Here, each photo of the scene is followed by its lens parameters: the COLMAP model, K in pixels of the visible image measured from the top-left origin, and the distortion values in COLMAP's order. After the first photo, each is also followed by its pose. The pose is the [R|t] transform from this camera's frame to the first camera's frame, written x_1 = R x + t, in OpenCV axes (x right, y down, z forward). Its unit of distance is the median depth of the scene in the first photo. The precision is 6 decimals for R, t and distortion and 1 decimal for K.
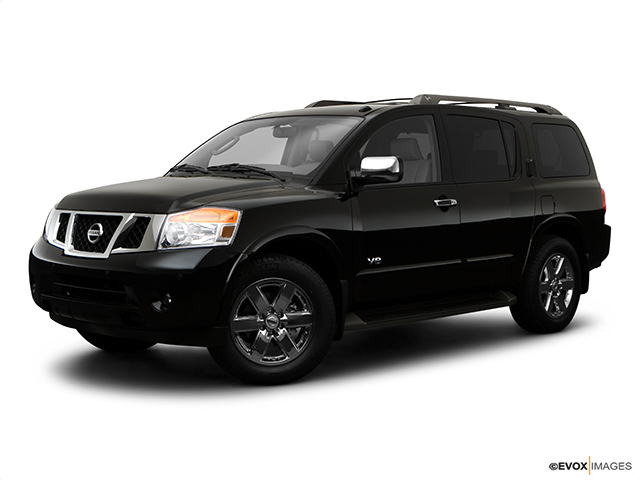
lens RADIAL K [[1120.6, 0, 320.0], [0, 1120.6, 240.0], [0, 0, 1]] dist [0.004560, 0.047016]
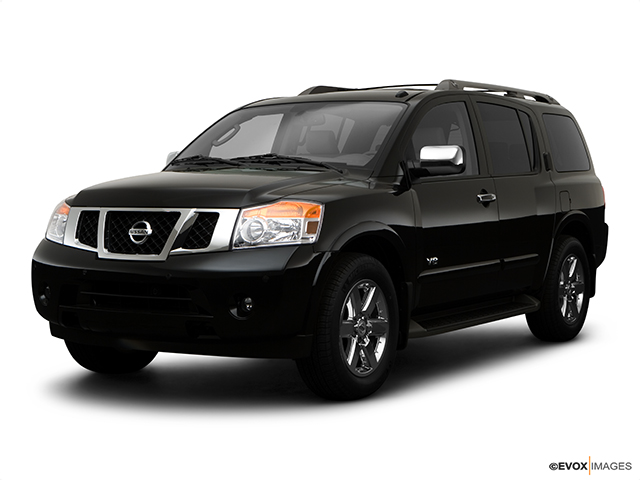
lens RADIAL K [[1281.2, 0, 320.0], [0, 1281.2, 240.0], [0, 0, 1]] dist [0.019482, 0.117183]
pose [[0.980631, -0.012294, 0.195478, -0.242106], [0.015285, 0.999788, -0.013797, 0.014517], [-0.195267, 0.016518, 0.980611, 0.003213]]
